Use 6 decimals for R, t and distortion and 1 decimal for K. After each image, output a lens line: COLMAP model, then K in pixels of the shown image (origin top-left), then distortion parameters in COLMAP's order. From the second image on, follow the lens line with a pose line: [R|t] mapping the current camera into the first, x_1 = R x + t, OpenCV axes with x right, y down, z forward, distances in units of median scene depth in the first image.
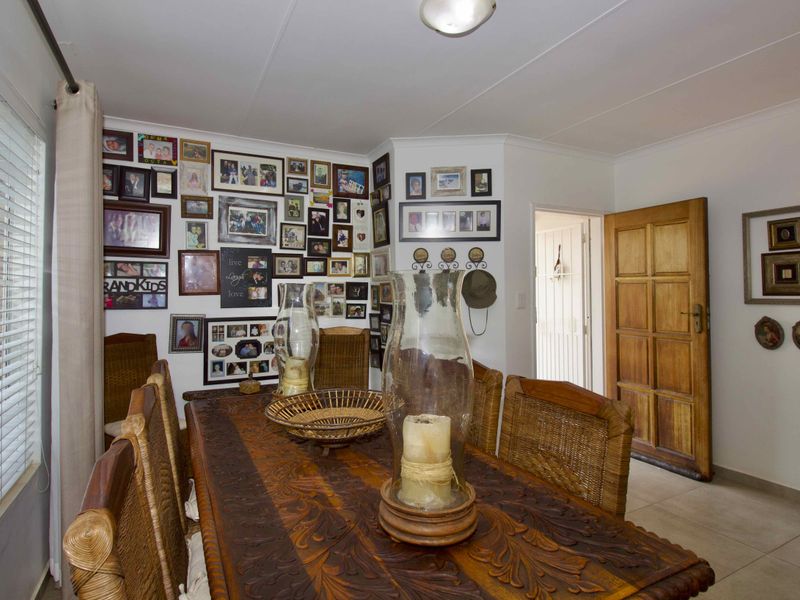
lens RADIAL K [[444.7, 0, 397.3], [0, 444.7, 293.7], [0, 0, 1]] dist [-0.000625, -0.002583]
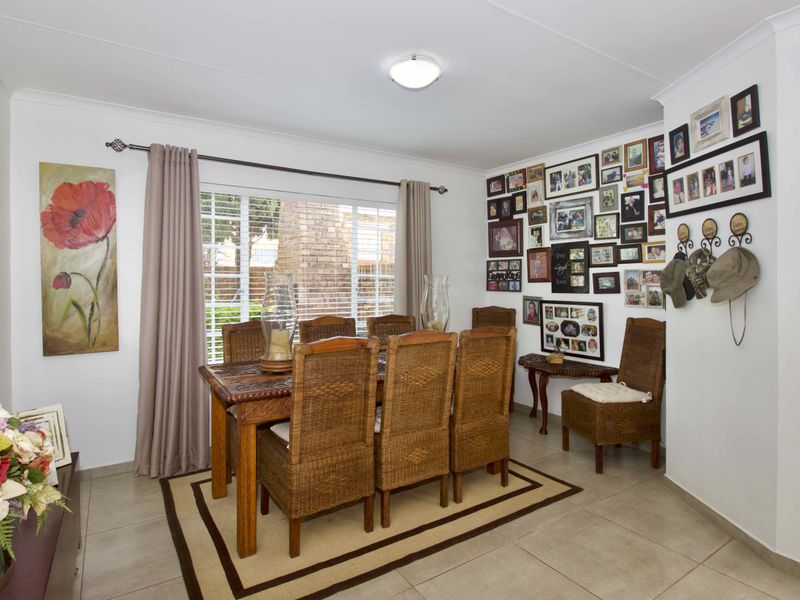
lens RADIAL K [[444.7, 0, 396.7], [0, 444.7, 300.1], [0, 0, 1]] dist [-0.000625, -0.002583]
pose [[0.100454, 0.047810, -0.993792, 0.786613], [0.001666, 0.998835, 0.048221, -0.008129], [0.994940, -0.006500, 0.100257, 0.428420]]
